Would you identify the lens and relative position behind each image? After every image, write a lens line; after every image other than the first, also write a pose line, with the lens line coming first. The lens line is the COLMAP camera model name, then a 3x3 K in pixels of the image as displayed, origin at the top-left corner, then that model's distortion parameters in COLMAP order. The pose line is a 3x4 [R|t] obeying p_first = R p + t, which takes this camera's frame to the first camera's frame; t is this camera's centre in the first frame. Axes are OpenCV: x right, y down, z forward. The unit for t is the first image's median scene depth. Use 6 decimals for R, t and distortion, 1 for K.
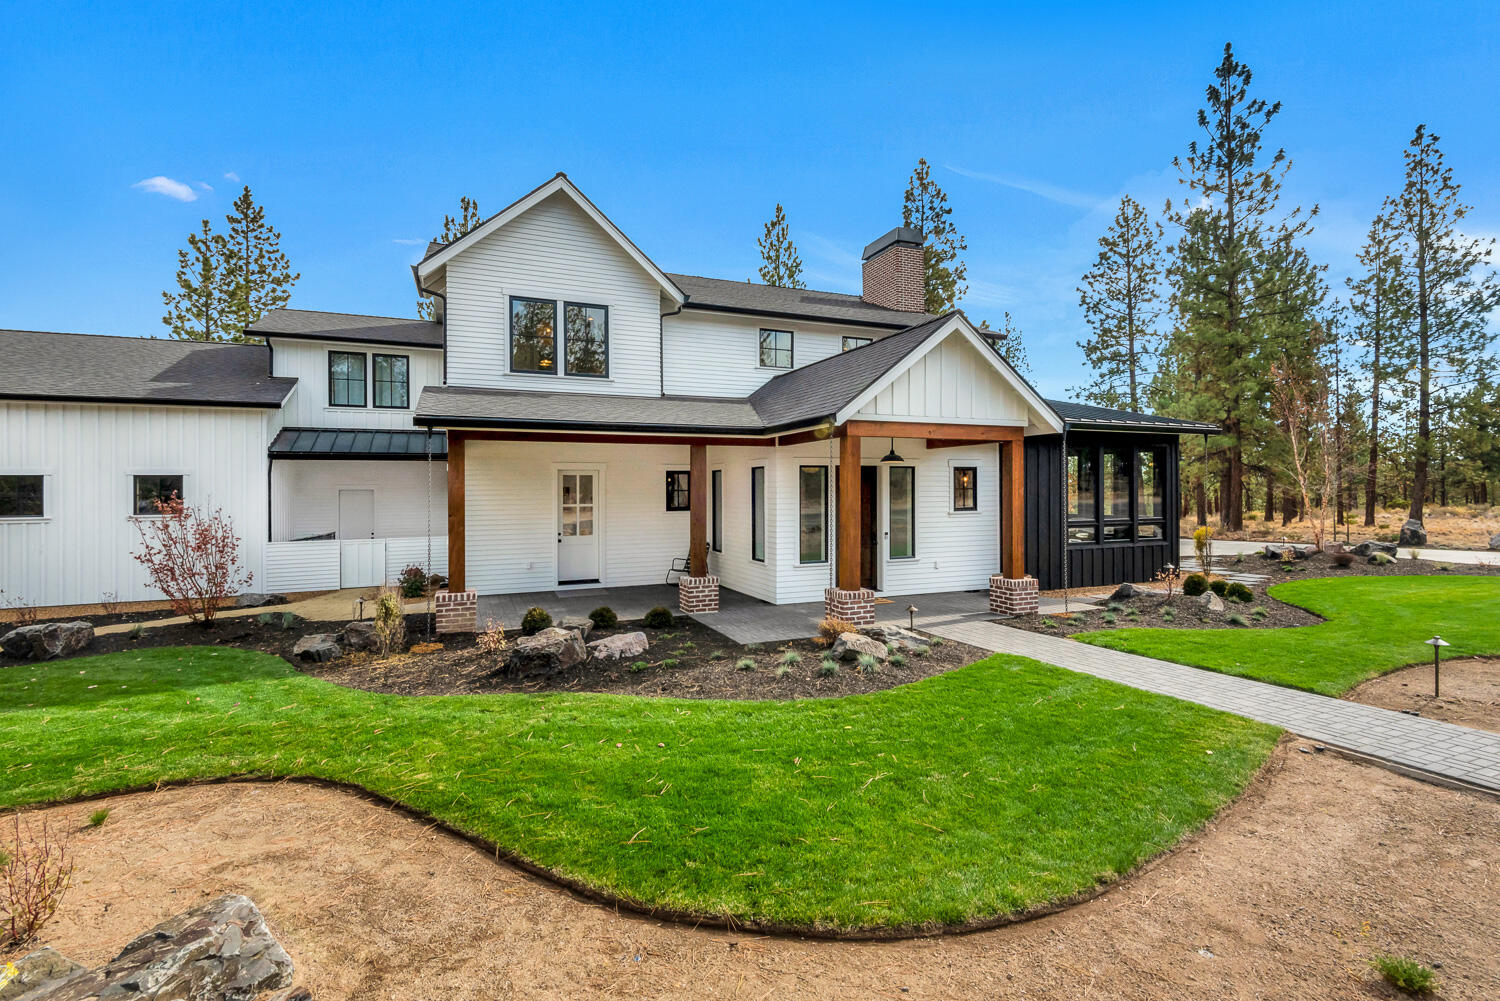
lens RADIAL K [[698.0, 0, 742.9], [0, 698.0, 494.2], [0, 0, 1]] dist [0.002792, 0.000467]
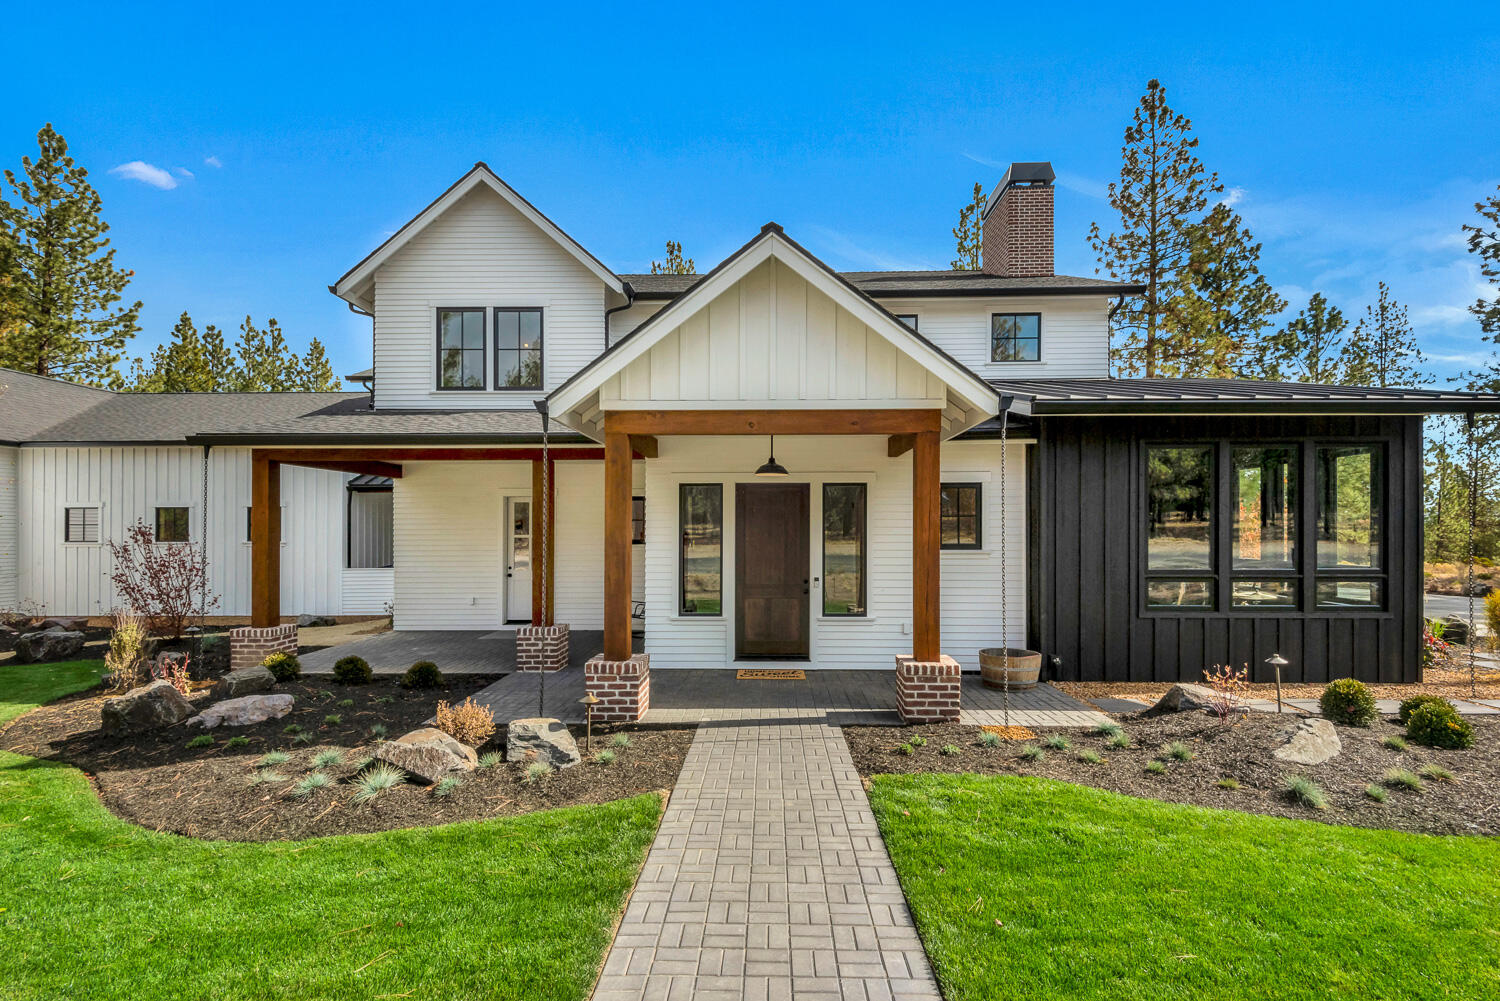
lens RADIAL K [[698.0, 0, 761.6], [0, 698.0, 533.7], [0, 0, 1]] dist [0.002792, 0.000467]
pose [[0.910244, 0.007593, -0.414004, 0.195122], [-0.005908, 0.999968, 0.005349, 0.002994], [0.414031, -0.002423, 0.910260, 0.149219]]
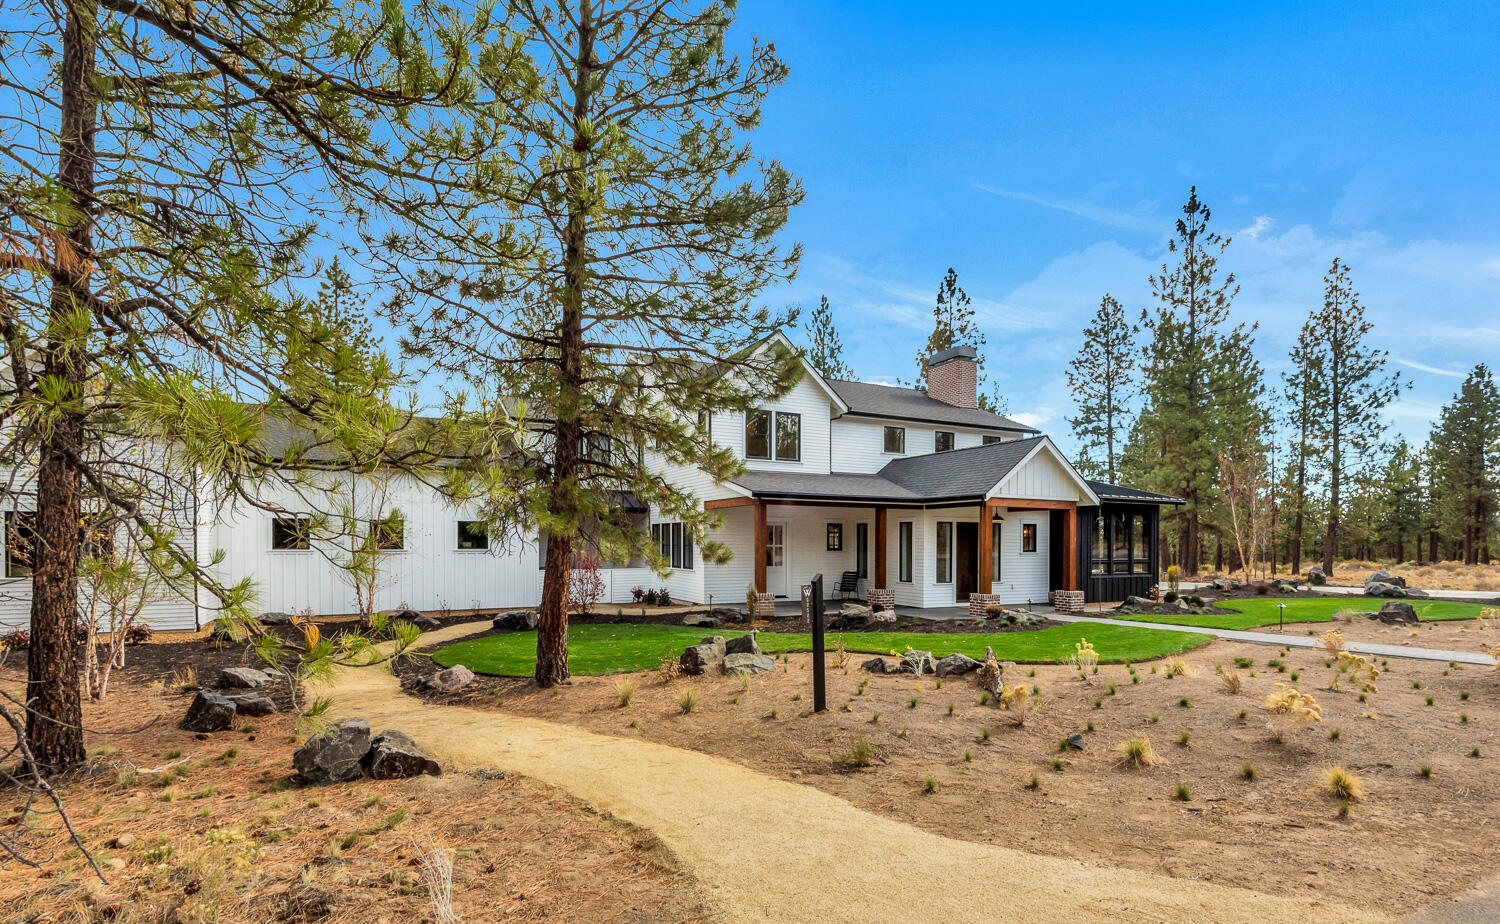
lens RADIAL K [[746.1, 0, 745.6], [0, 746.1, 551.9], [0, 0, 1]] dist [0.013579, -0.002860]
pose [[0.996732, 0.011498, 0.079963, -0.204626], [-0.012038, 0.999908, 0.006269, 0.009236], [-0.079884, -0.007212, 0.996778, -0.280652]]
